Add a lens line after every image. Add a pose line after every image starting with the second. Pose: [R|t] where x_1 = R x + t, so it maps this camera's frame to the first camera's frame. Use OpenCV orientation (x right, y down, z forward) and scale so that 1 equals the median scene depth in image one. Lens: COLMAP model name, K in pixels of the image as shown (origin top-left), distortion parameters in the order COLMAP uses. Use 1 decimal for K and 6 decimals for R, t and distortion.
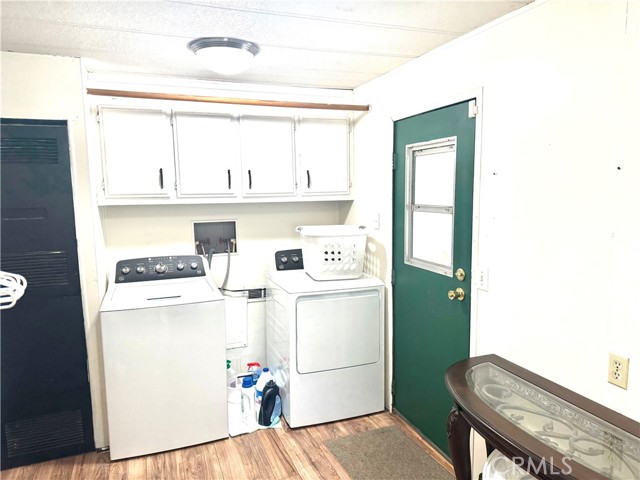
lens RADIAL K [[445.4, 0, 314.5], [0, 445.4, 238.0], [0, 0, 1]] dist [0.058598, -0.084891]
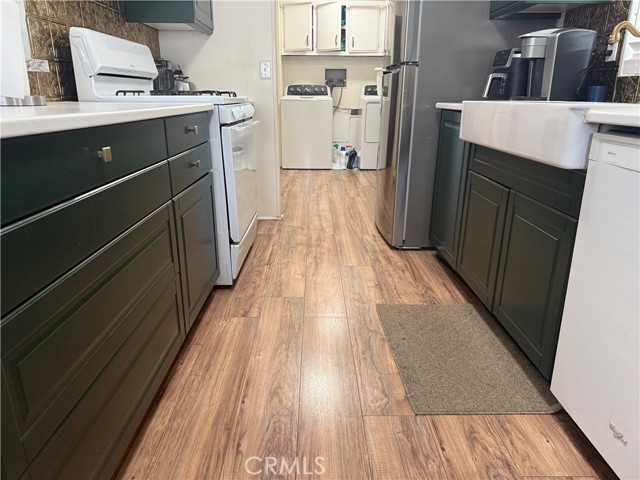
lens RADIAL K [[445.4, 0, 319.3], [0, 445.4, 244.6], [0, 0, 1]] dist [0.058598, -0.084891]
pose [[0.938606, 0.131688, -0.318868, 0.476355], [-0.063901, 0.974649, 0.214420, 0.327375], [0.339021, -0.180880, 0.923227, -1.050826]]
